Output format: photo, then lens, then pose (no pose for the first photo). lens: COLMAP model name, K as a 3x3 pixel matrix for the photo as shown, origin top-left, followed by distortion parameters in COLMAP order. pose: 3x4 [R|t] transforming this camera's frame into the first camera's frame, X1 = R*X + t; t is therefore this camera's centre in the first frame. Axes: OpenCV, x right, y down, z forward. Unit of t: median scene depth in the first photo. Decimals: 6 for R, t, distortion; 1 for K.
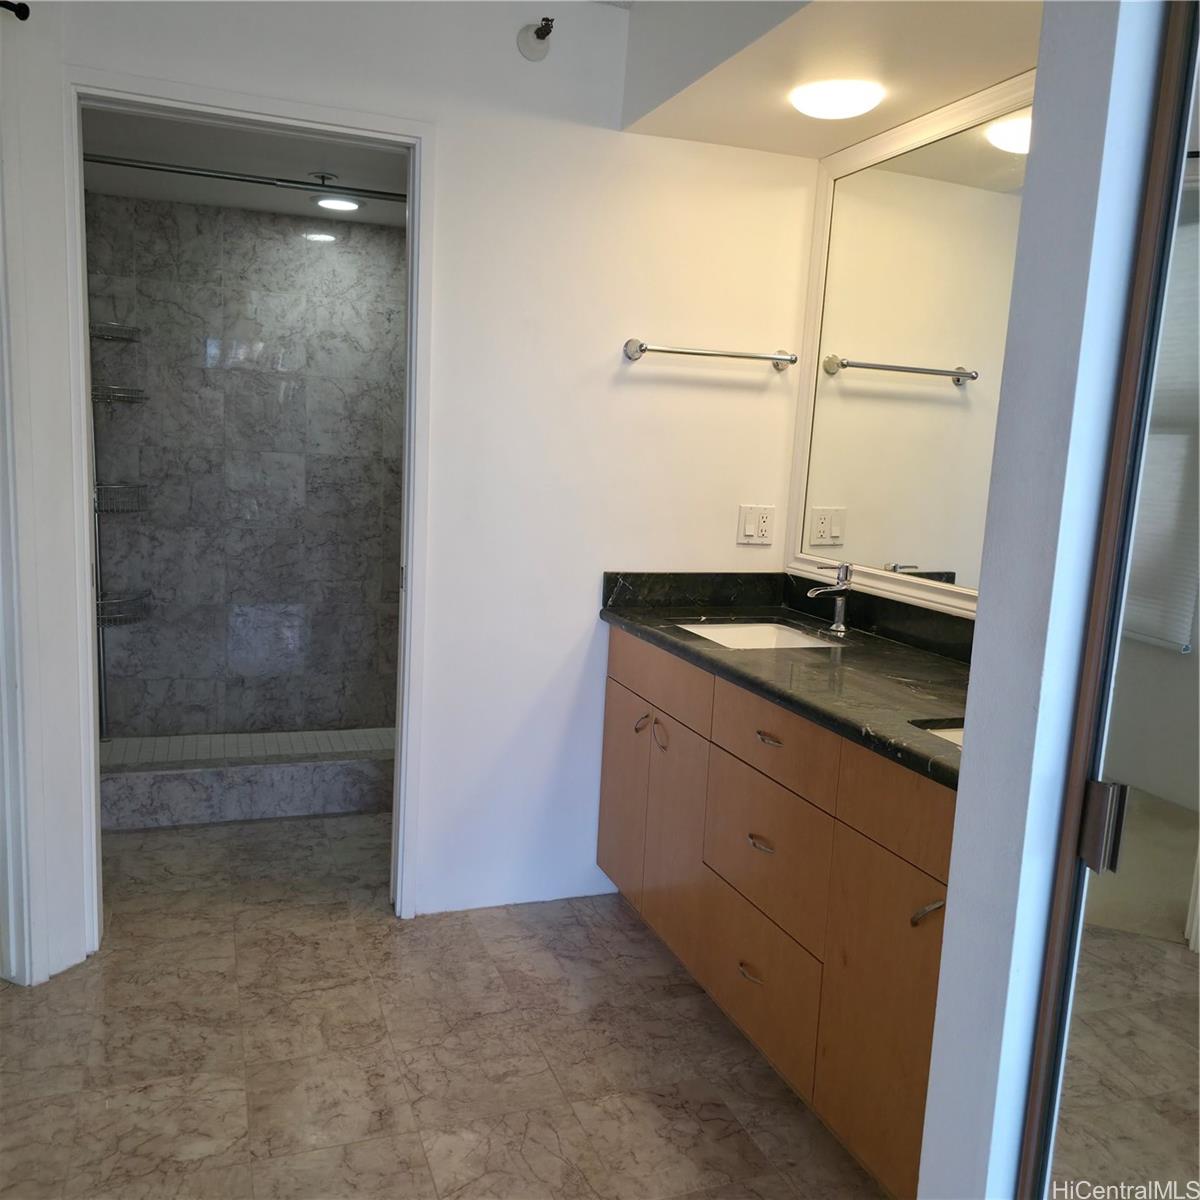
lens RADIAL K [[1058.5, 0, 596.0], [0, 1058.5, 609.0], [0, 0, 1]] dist [0.073379, -0.076348]
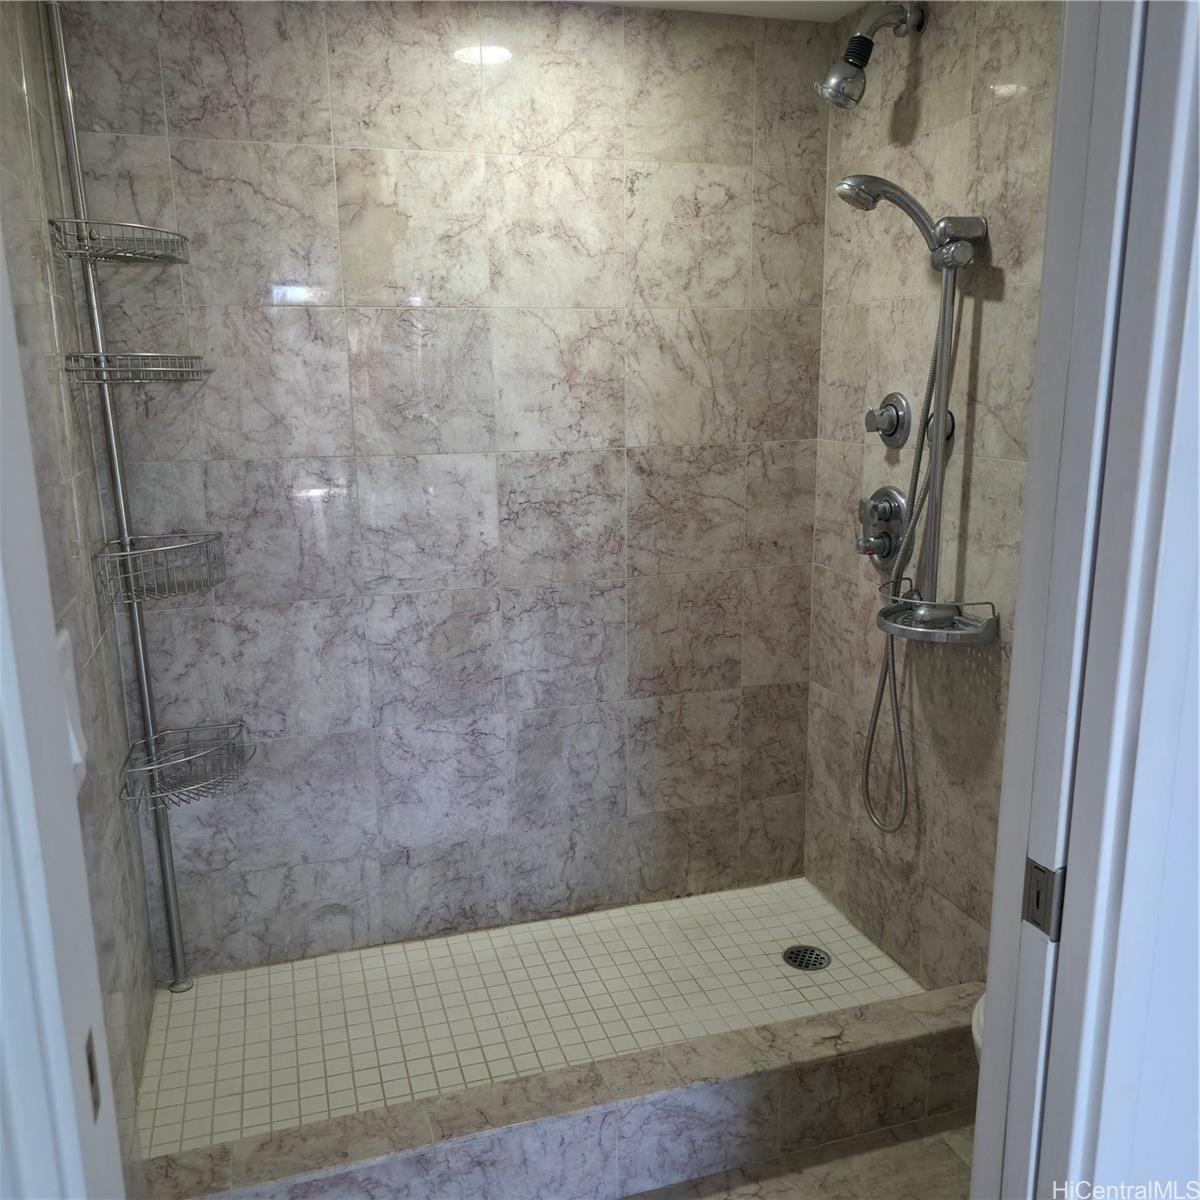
lens RADIAL K [[1058.5, 0, 601.0], [0, 1058.5, 608.6], [0, 0, 1]] dist [0.073379, -0.076348]
pose [[0.997199, -0.054760, -0.050948, -0.196168], [0.057748, 0.996577, 0.059157, -0.095135], [0.047534, -0.061933, 0.996948, 0.453340]]
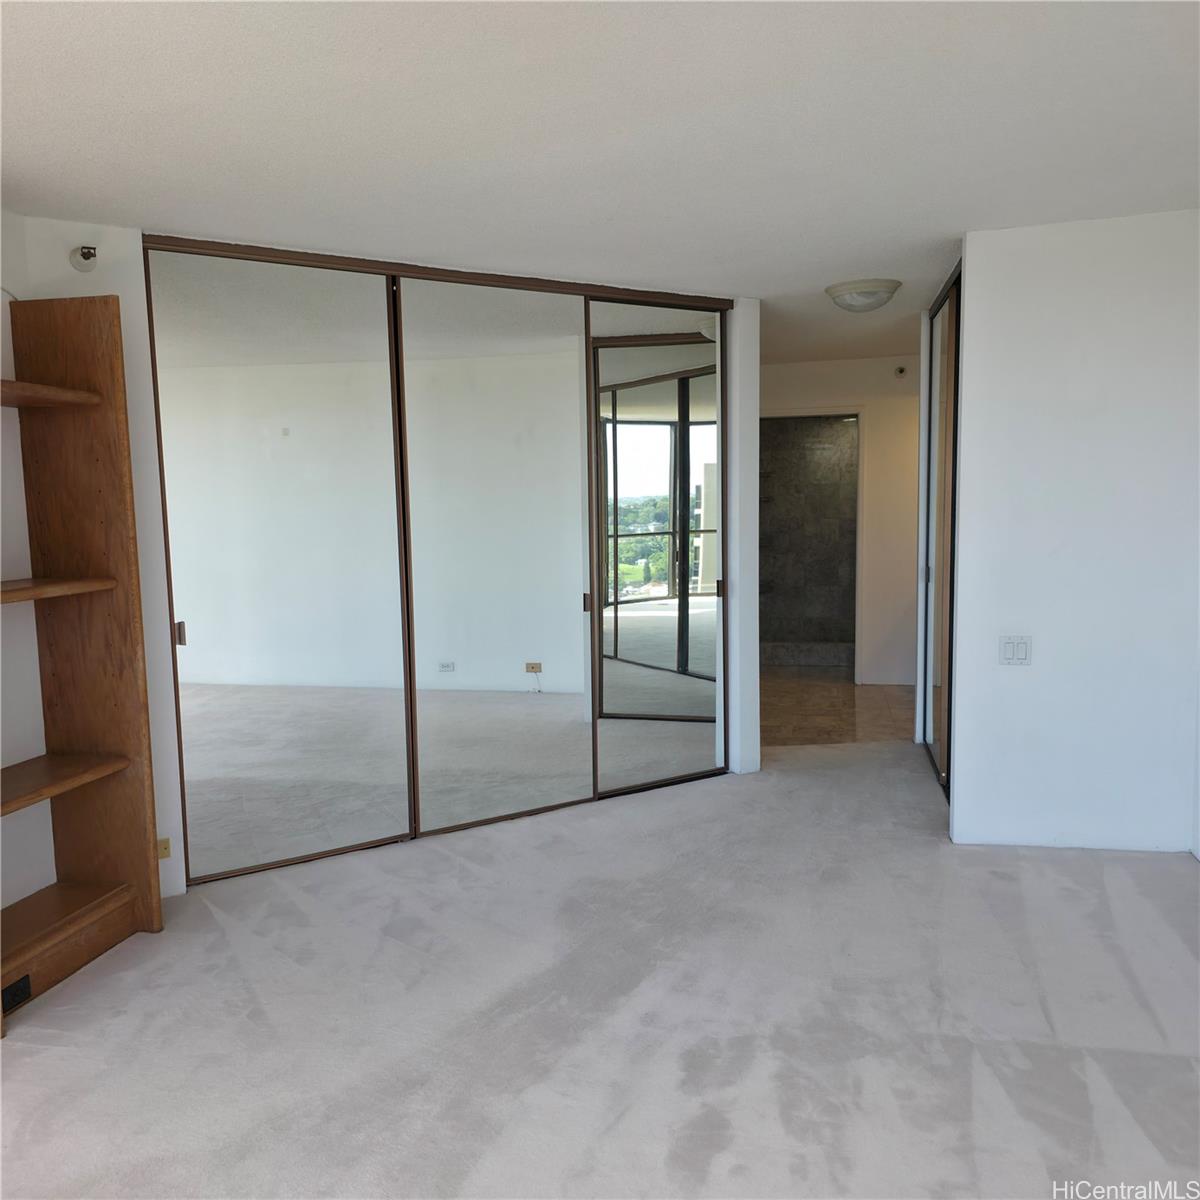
lens RADIAL K [[1058.5, 0, 591.8], [0, 1058.5, 602.6], [0, 0, 1]] dist [0.073379, -0.076348]
pose [[0.843075, -0.011283, -0.537678, 0.490836], [-0.028436, 0.997446, -0.065518, 0.192780], [0.537044, 0.070526, 0.840601, -1.148954]]
